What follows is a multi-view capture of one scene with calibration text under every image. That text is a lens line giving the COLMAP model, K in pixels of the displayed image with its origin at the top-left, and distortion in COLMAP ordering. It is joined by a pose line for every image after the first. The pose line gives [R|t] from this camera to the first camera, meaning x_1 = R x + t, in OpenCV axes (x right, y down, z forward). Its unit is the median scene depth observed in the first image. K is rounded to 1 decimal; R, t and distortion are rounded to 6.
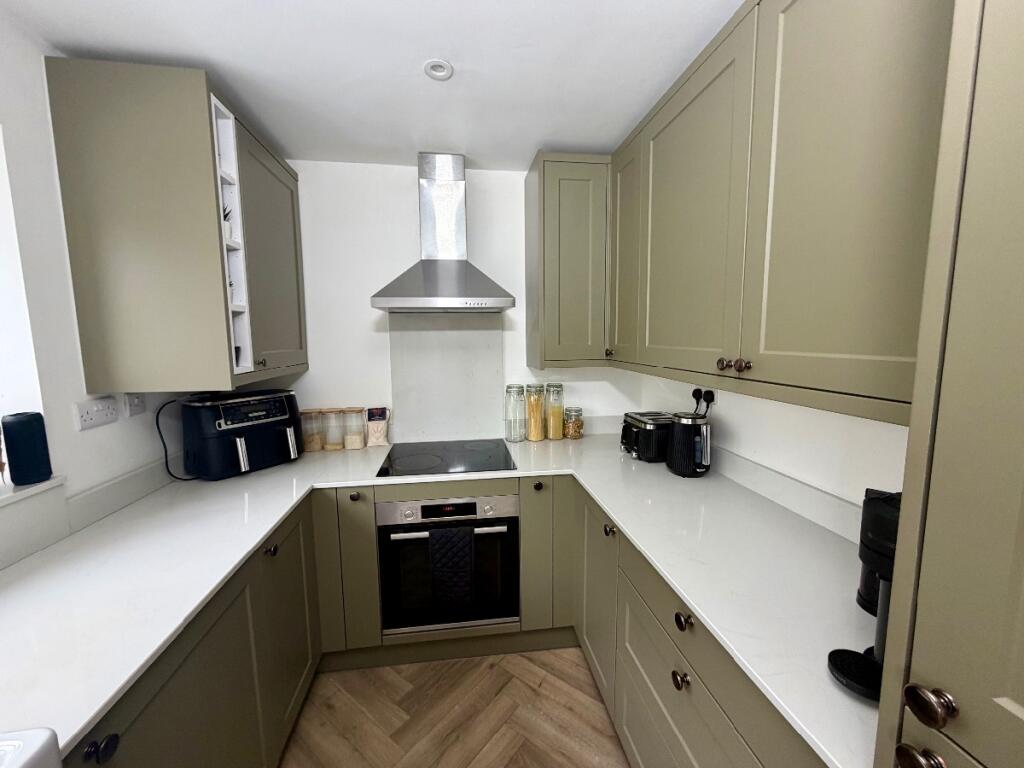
lens RADIAL K [[404.8, 0, 511.0], [0, 404.8, 380.1], [0, 0, 1]] dist [-0.001142, -0.000030]
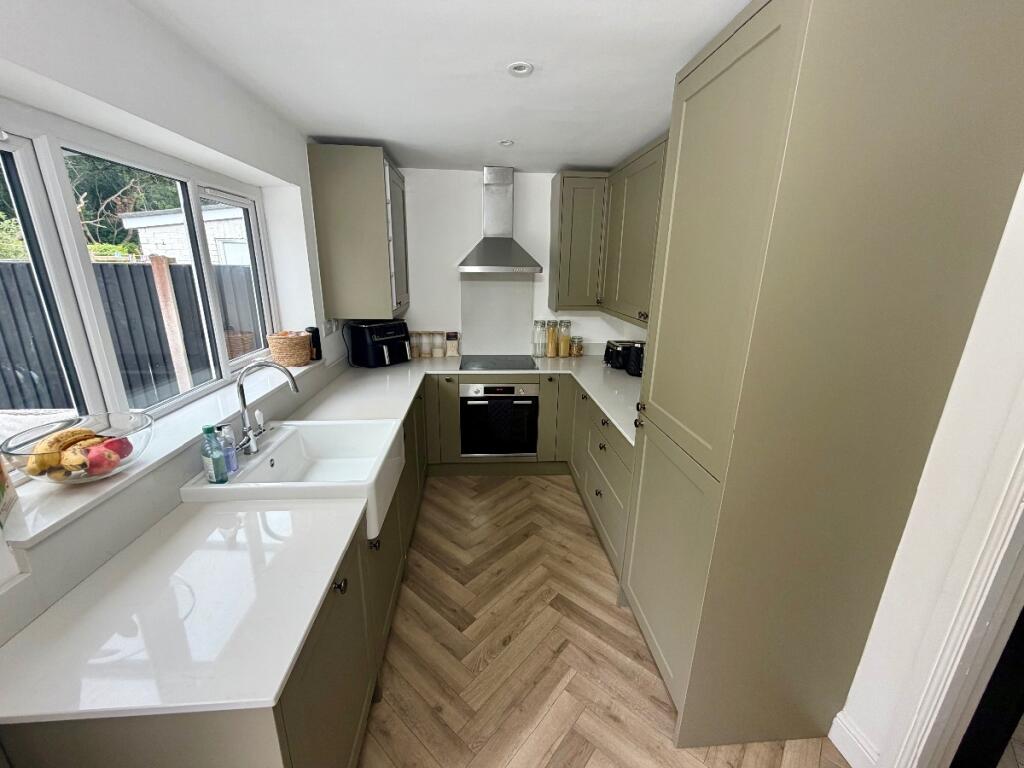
lens RADIAL K [[404.8, 0, 511.0], [0, 404.8, 380.1], [0, 0, 1]] dist [-0.001142, -0.000030]
pose [[0.997440, 0.042429, -0.057561, -0.001756], [-0.032714, 0.986525, 0.160308, -0.009753], [0.063587, -0.158015, 0.985387, -0.675279]]
